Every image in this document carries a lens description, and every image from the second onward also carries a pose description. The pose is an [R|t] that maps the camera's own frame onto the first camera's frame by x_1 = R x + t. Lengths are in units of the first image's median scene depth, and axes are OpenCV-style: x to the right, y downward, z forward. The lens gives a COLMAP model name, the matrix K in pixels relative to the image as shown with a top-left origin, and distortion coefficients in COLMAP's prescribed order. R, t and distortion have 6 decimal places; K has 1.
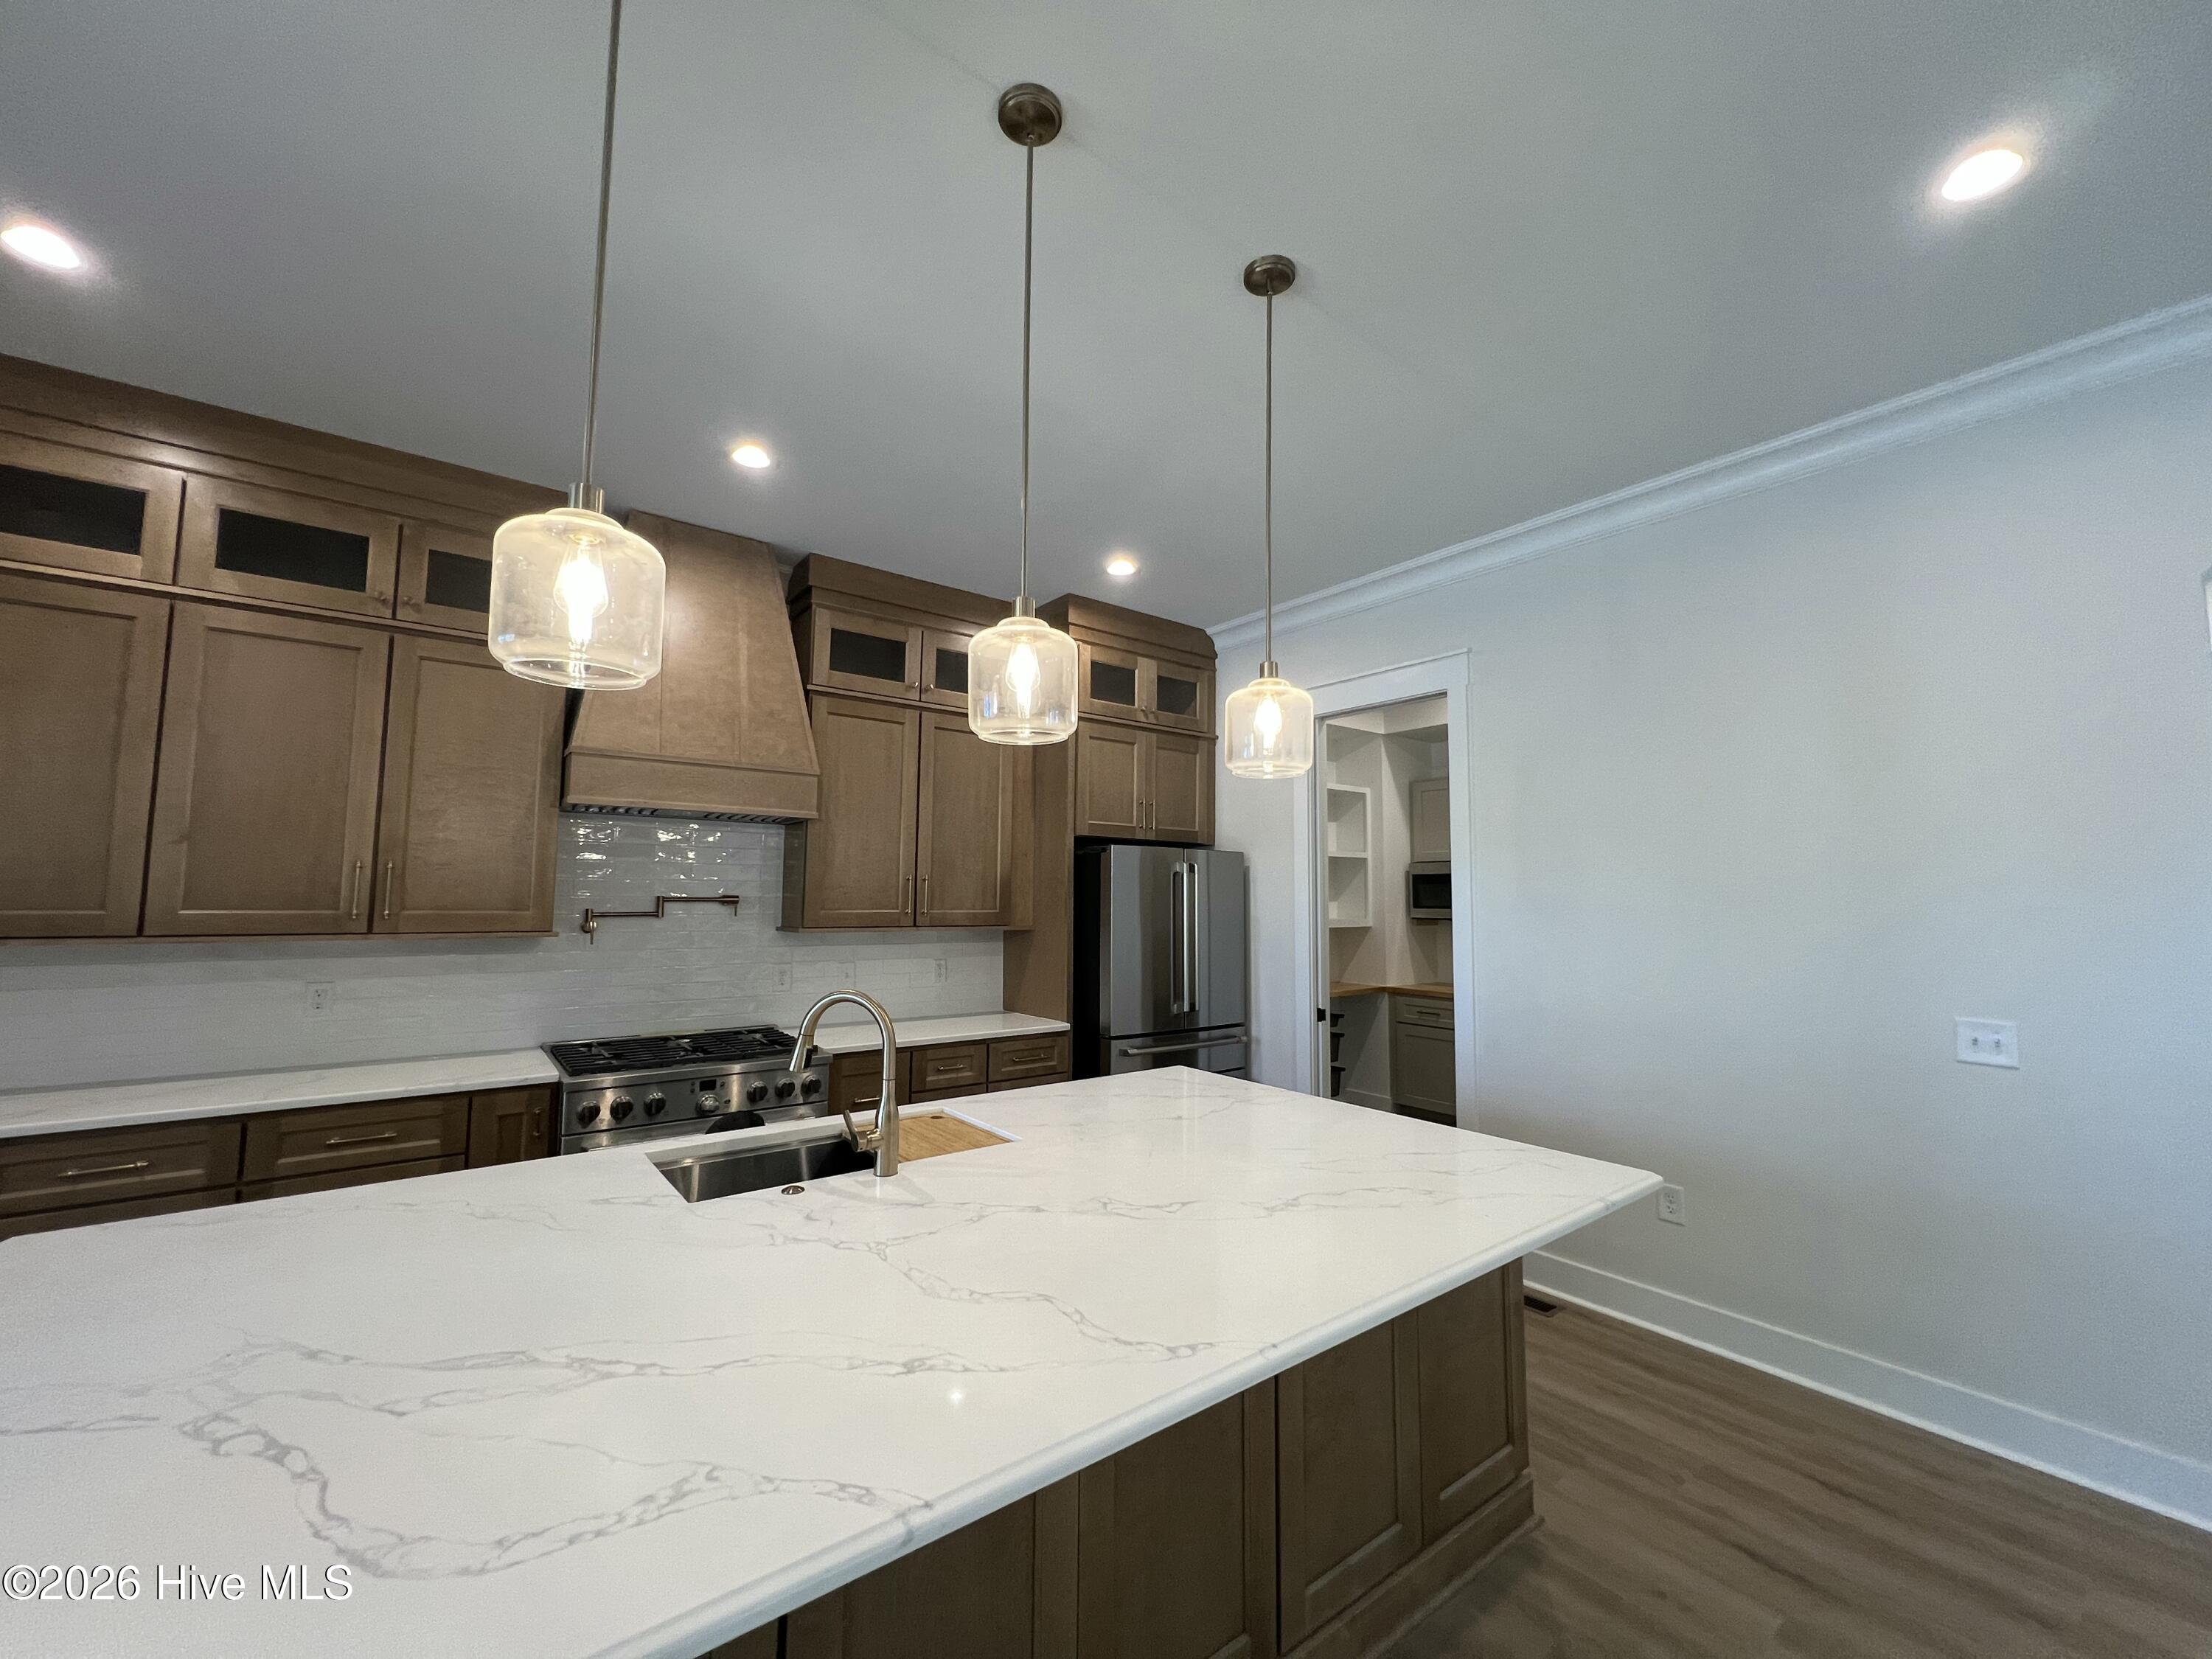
lens RADIAL K [[884.9, 0, 1102.9], [0, 884.9, 828.1], [0, 0, 1]] dist [-0.004710, 0.000694]
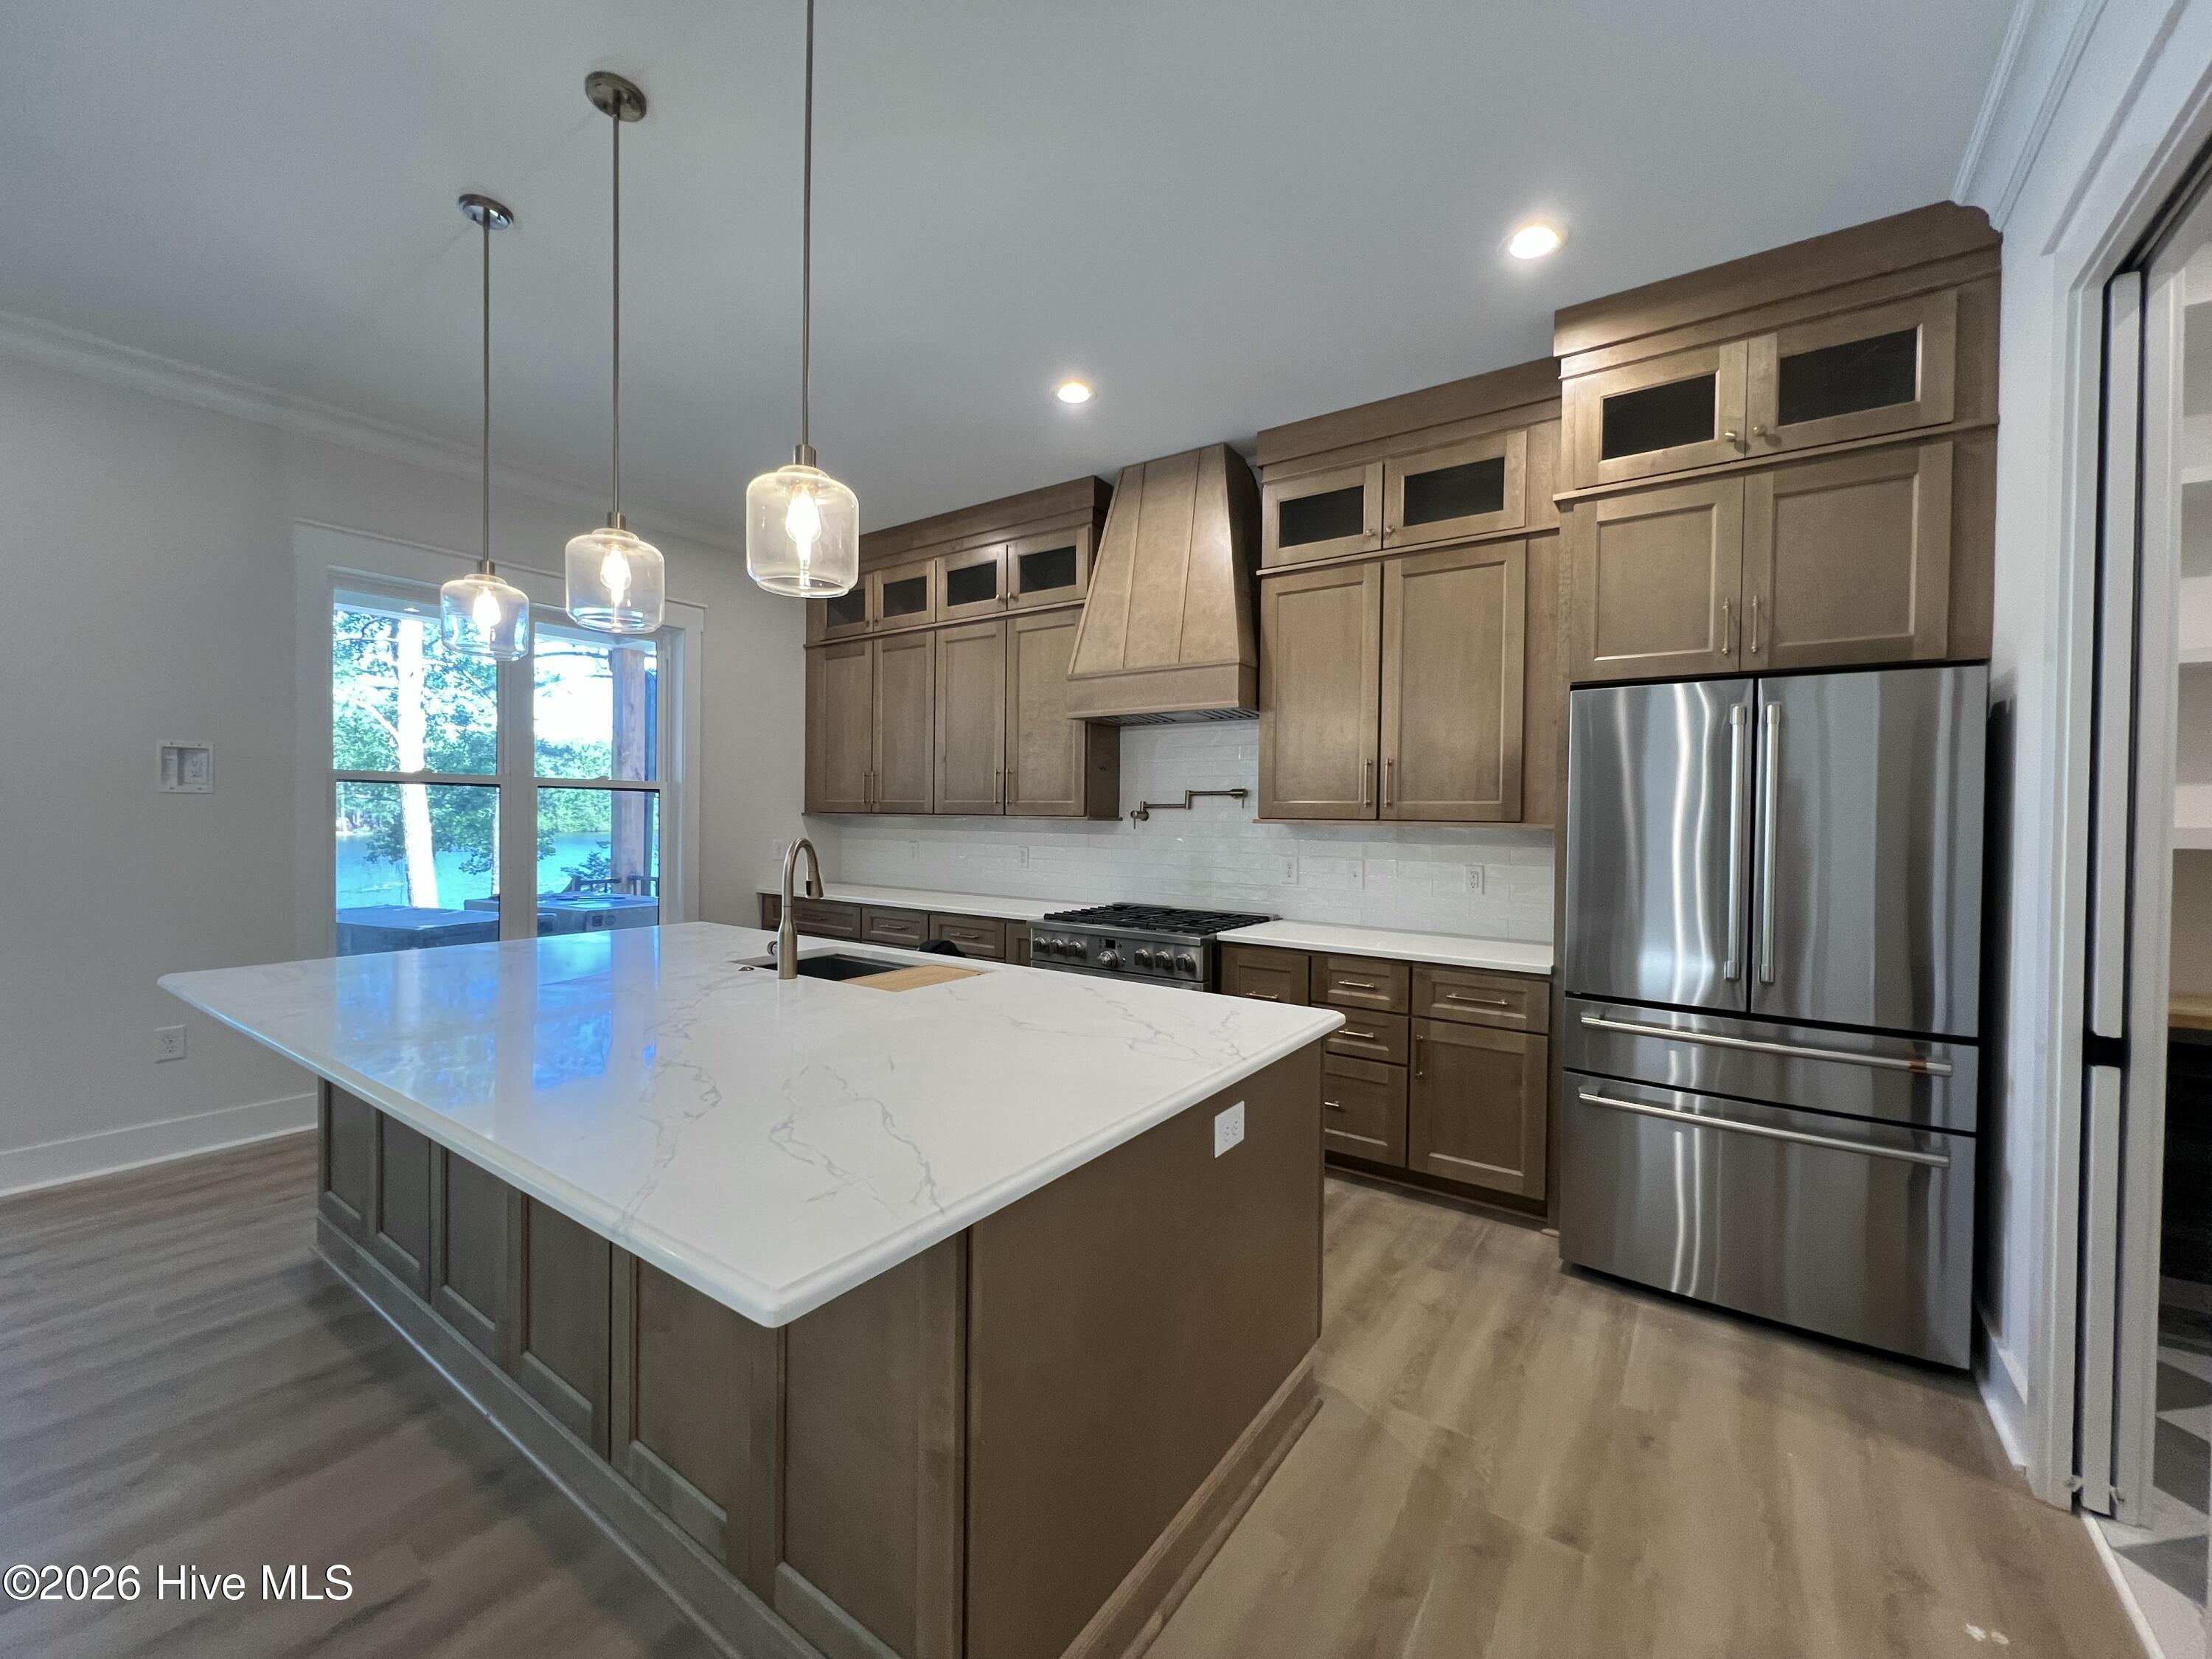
lens RADIAL K [[884.9, 0, 1099.3], [0, 884.9, 826.2], [0, 0, 1]] dist [-0.004710, 0.000694]
pose [[0.293539, 0.007488, -0.955918, 0.762283], [0.066562, 0.997382, 0.028252, 0.110566], [0.953627, -0.071921, 0.292272, 0.728514]]
